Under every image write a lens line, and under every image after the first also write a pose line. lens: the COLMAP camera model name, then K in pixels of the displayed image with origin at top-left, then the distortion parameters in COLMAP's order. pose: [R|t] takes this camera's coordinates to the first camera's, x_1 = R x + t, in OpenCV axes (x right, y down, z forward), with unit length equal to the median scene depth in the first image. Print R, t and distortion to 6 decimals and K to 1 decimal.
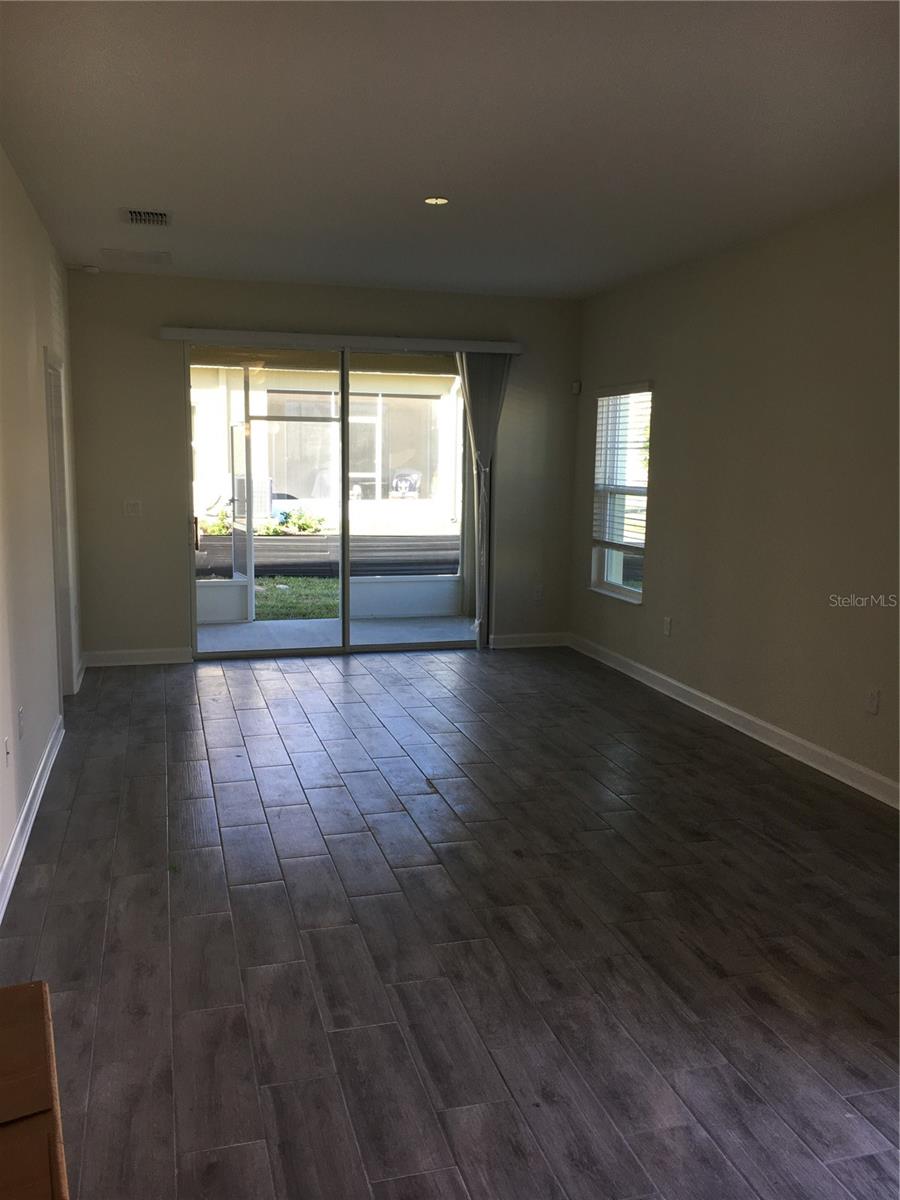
lens RADIAL K [[1011.0, 0, 444.0], [0, 1011.0, 591.5], [0, 0, 1]] dist [0.079771, -0.111308]
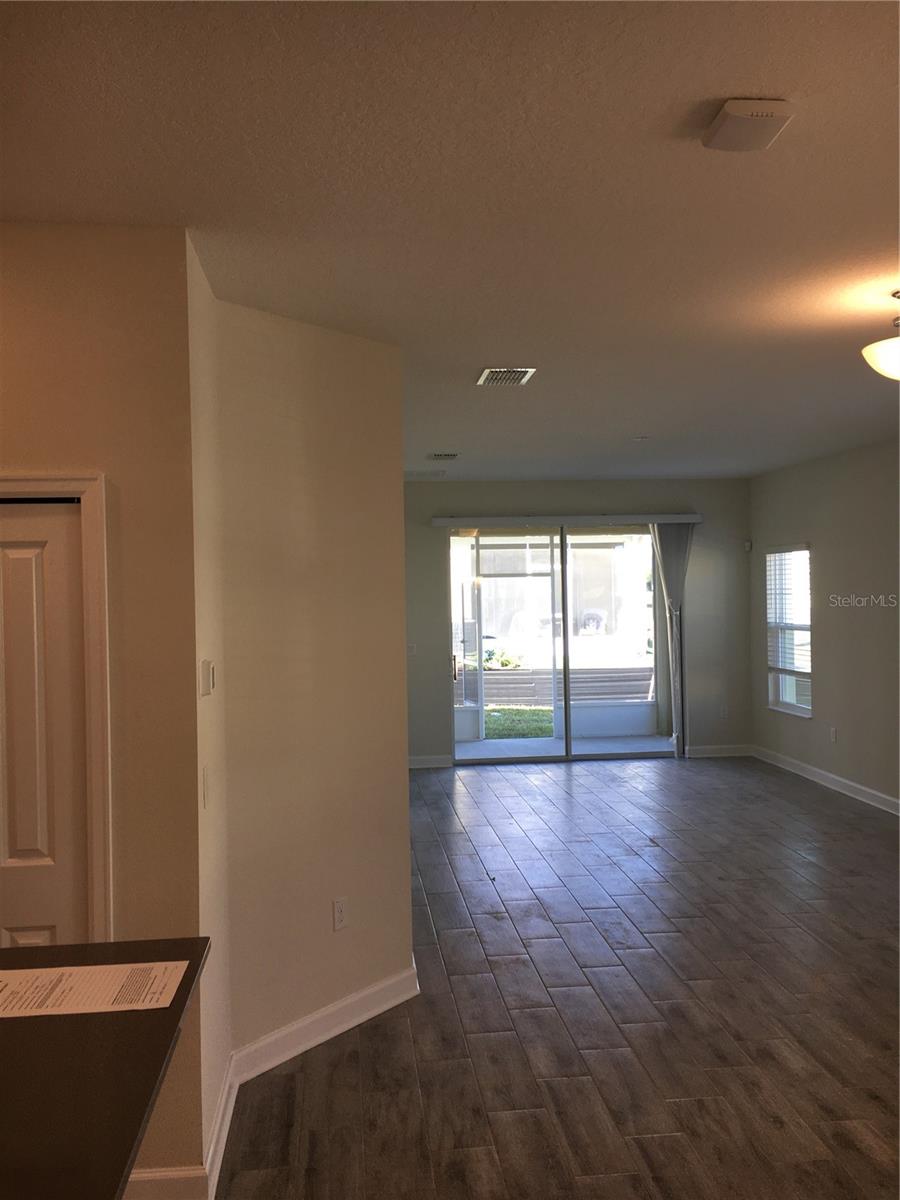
lens RADIAL K [[1003.5, 0, 451.8], [0, 1003.5, 591.2], [0, 0, 1]] dist [0.086257, -0.114824]
pose [[0.986129, -0.031576, -0.162947, -0.030553], [0.009262, 0.990676, -0.135926, 0.021442], [0.165719, 0.132532, 0.977227, -0.285801]]
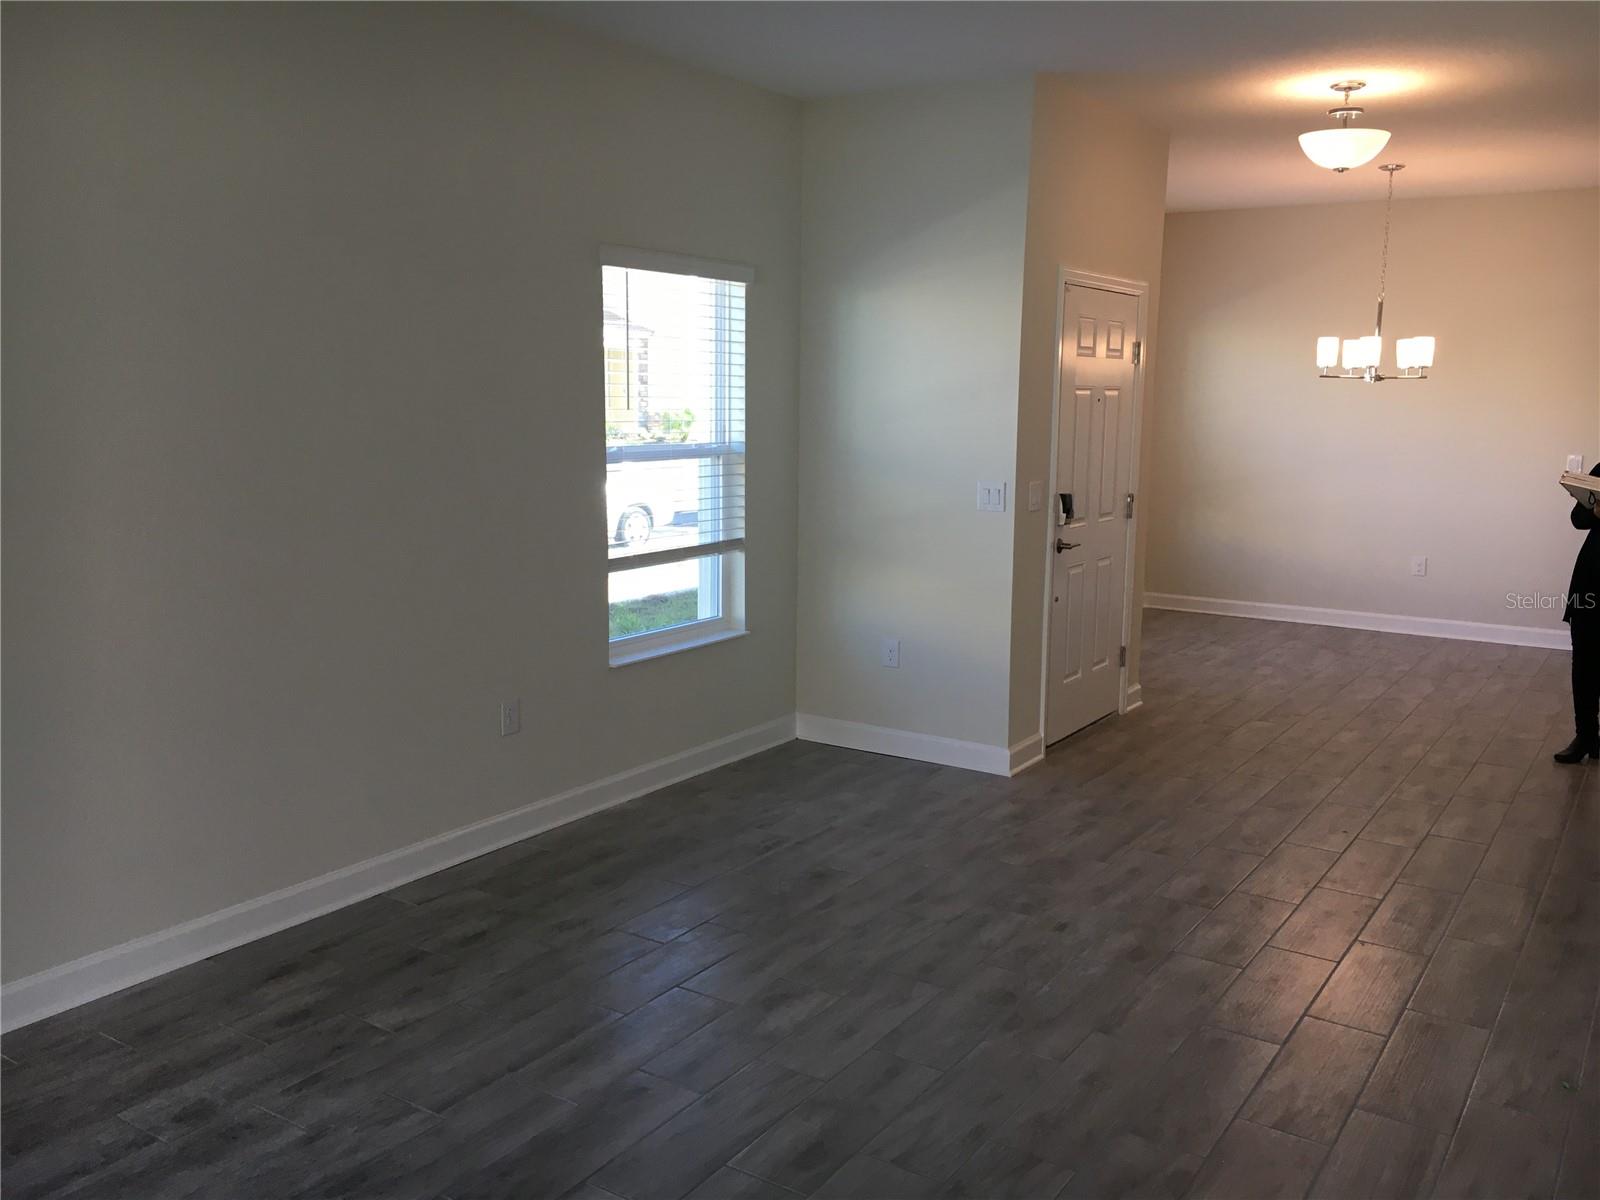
lens RADIAL K [[1347.9, 0, 787.6], [0, 1347.9, 598.2], [0, 0, 1]] dist [0.079771, -0.111308]
pose [[-0.651057, -0.135646, 0.746810, -0.262123], [0.085132, 0.964644, 0.249429, -0.124343], [-0.754240, 0.225970, -0.616490, 0.885912]]
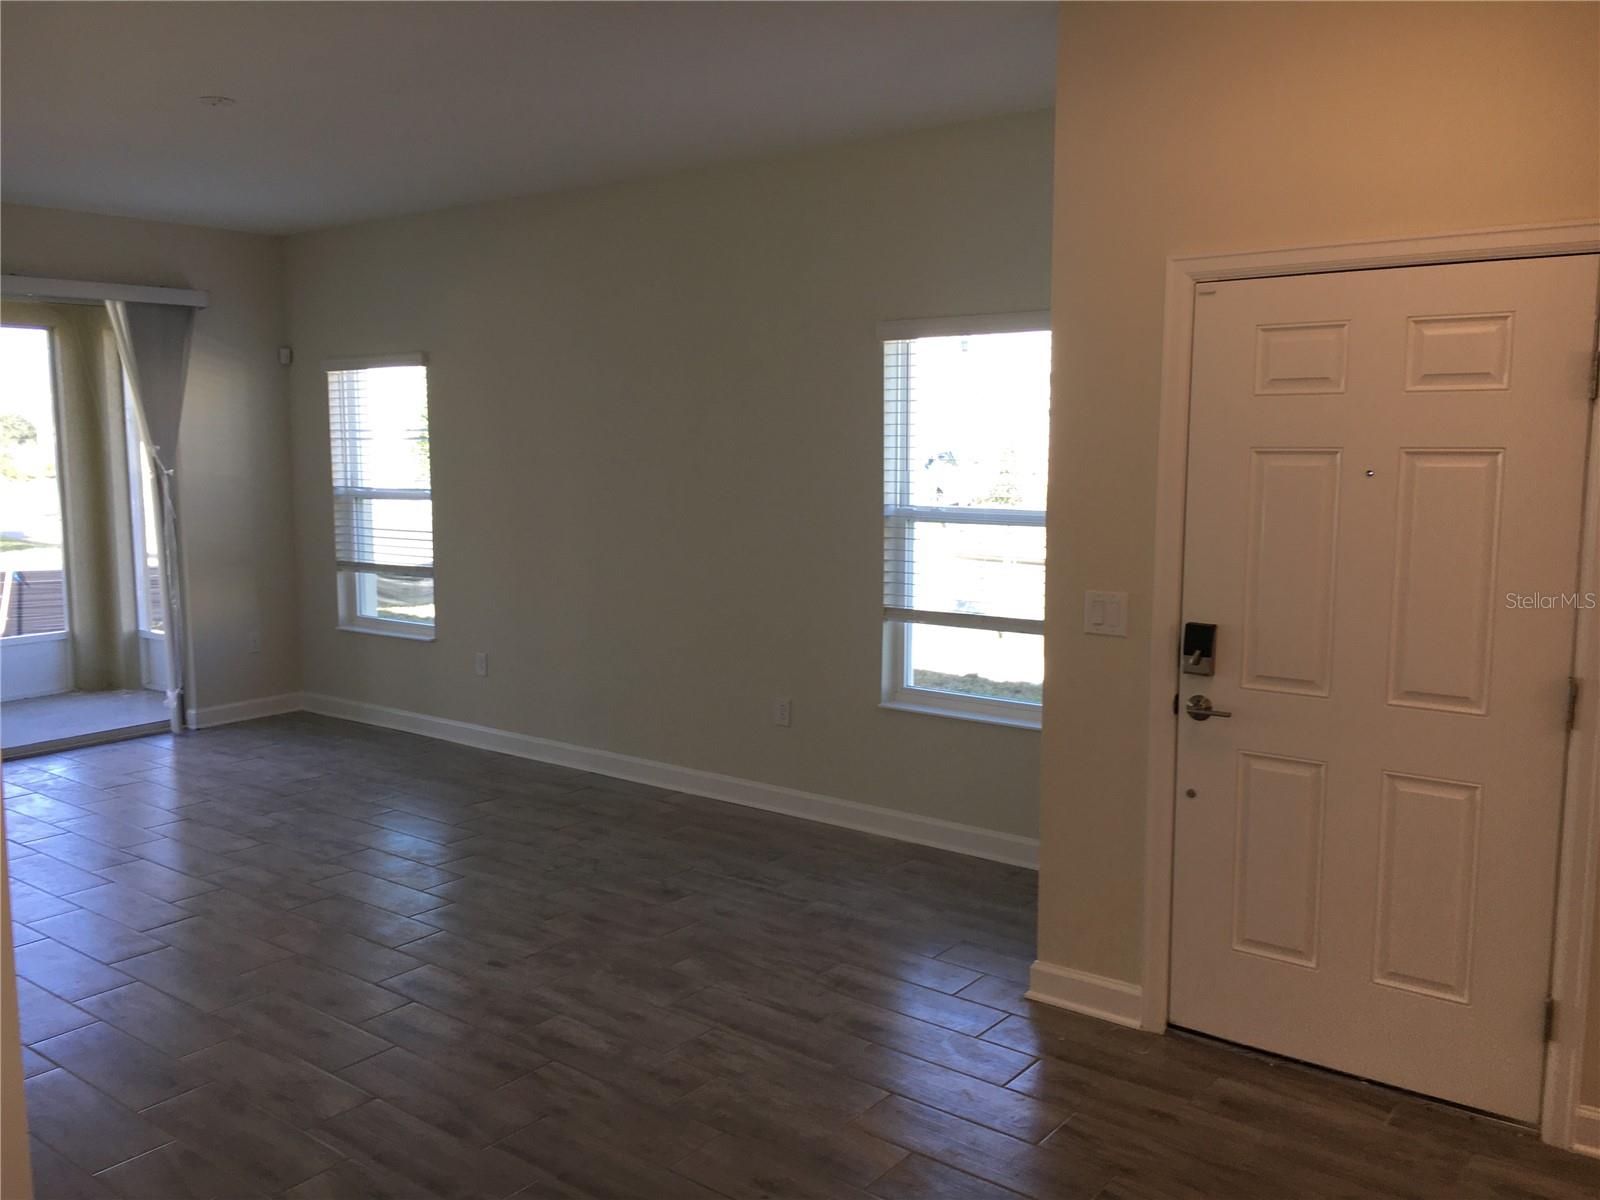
lens RADIAL K [[1347.9, 0, 787.6], [0, 1347.9, 598.2], [0, 0, 1]] dist [0.079771, -0.111308]
pose [[0.806792, -0.088554, 0.584161, -0.172335], [0.096786, 0.995157, 0.017185, -0.009986], [-0.582854, 0.042674, 0.811456, 0.004003]]
